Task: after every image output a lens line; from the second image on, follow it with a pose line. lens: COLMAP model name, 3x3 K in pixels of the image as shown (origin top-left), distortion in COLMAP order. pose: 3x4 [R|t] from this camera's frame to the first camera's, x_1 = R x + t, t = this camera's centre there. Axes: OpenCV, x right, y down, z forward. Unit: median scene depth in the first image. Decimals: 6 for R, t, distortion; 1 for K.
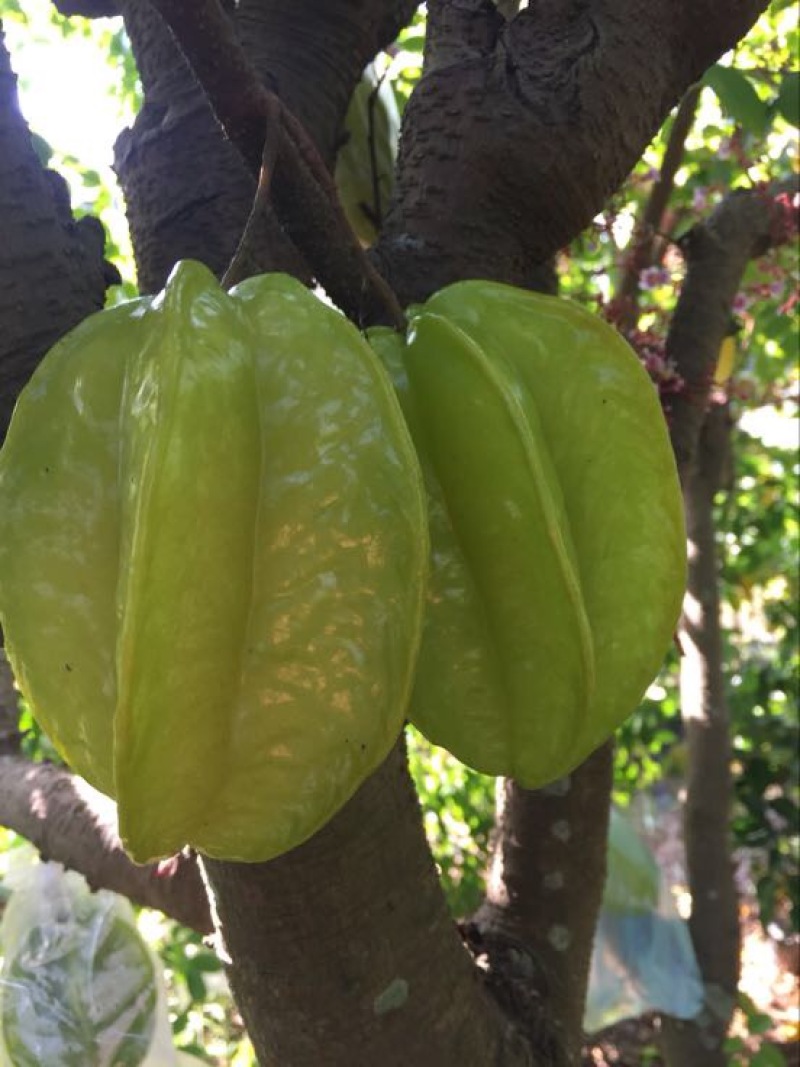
lens RADIAL K [[918.2, 0, 394.9], [0, 918.2, 533.3], [0, 0, 1]] dist [0.056501, -0.137445]
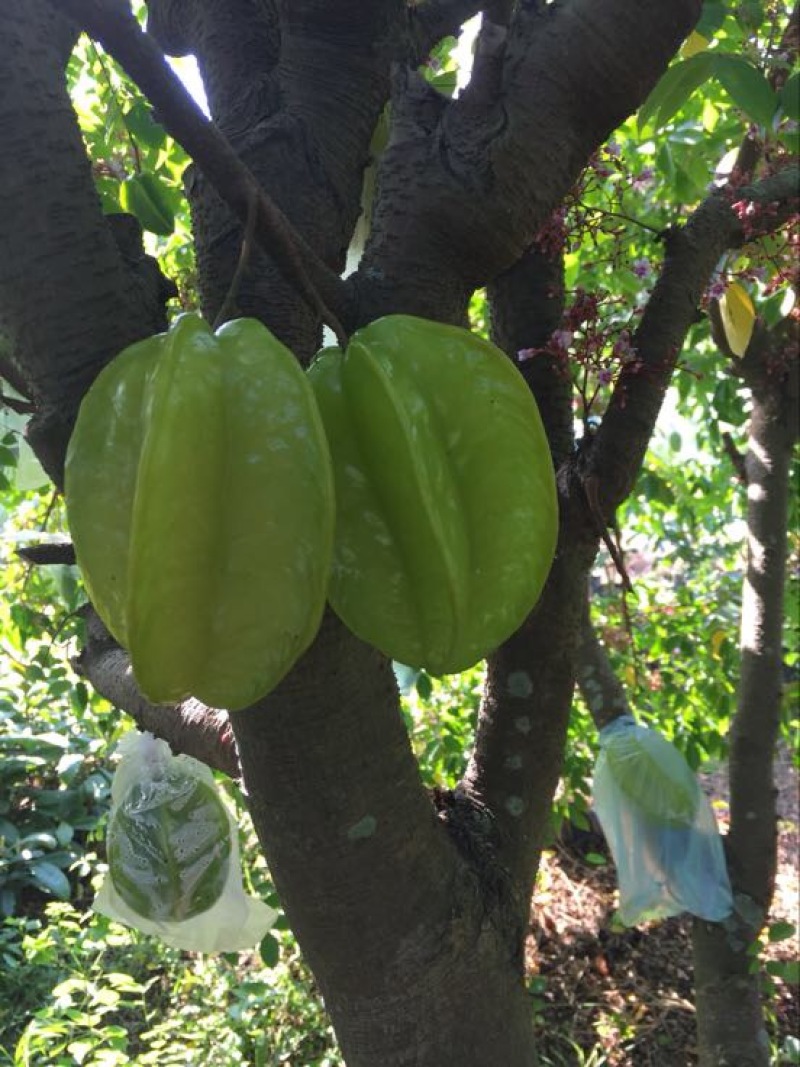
lens RADIAL K [[891.6, 0, 401.0], [0, 891.6, 527.9], [0, 0, 1]] dist [0.054122, -0.113963]
pose [[0.991759, 0.034626, -0.123351, 0.189195], [-0.026022, 0.997159, 0.070690, -0.033753], [0.125448, -0.066897, 0.989842, -0.256886]]
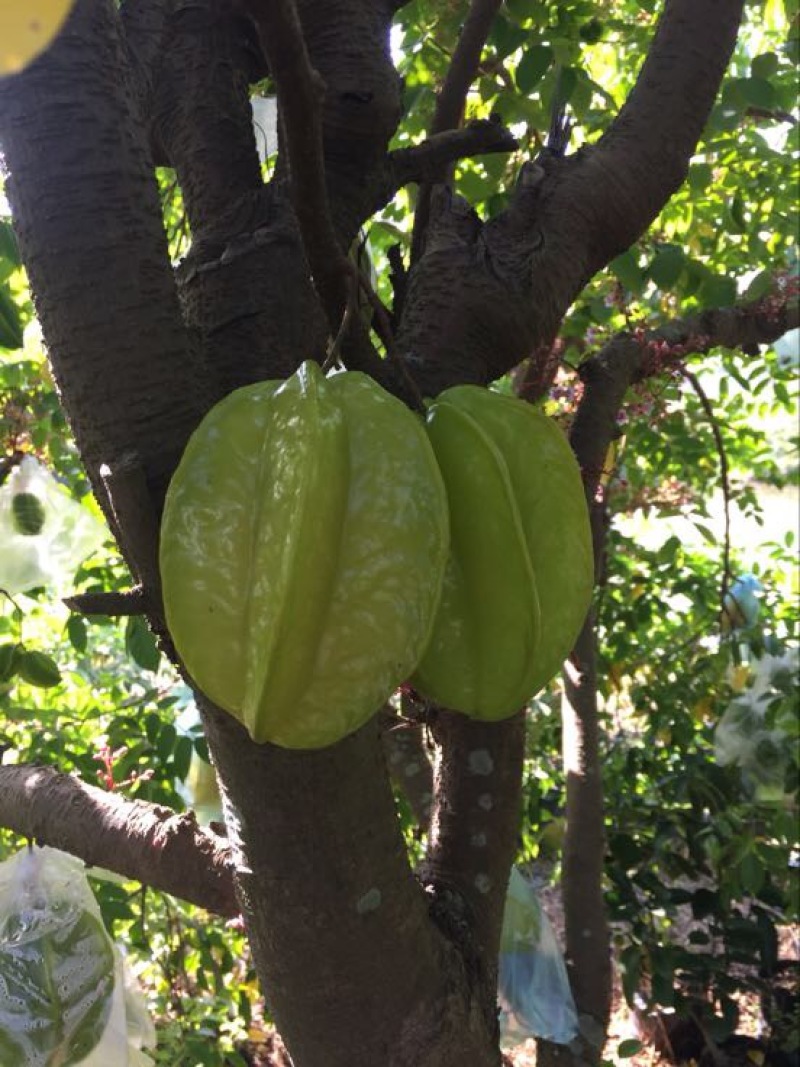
lens RADIAL K [[891.6, 0, 401.0], [0, 891.6, 527.9], [0, 0, 1]] dist [0.054122, -0.113963]
pose [[0.990727, 0.054729, 0.124360, -0.141386], [-0.041562, 0.993485, -0.106111, 0.092633], [-0.129357, 0.099958, 0.986547, -0.329996]]
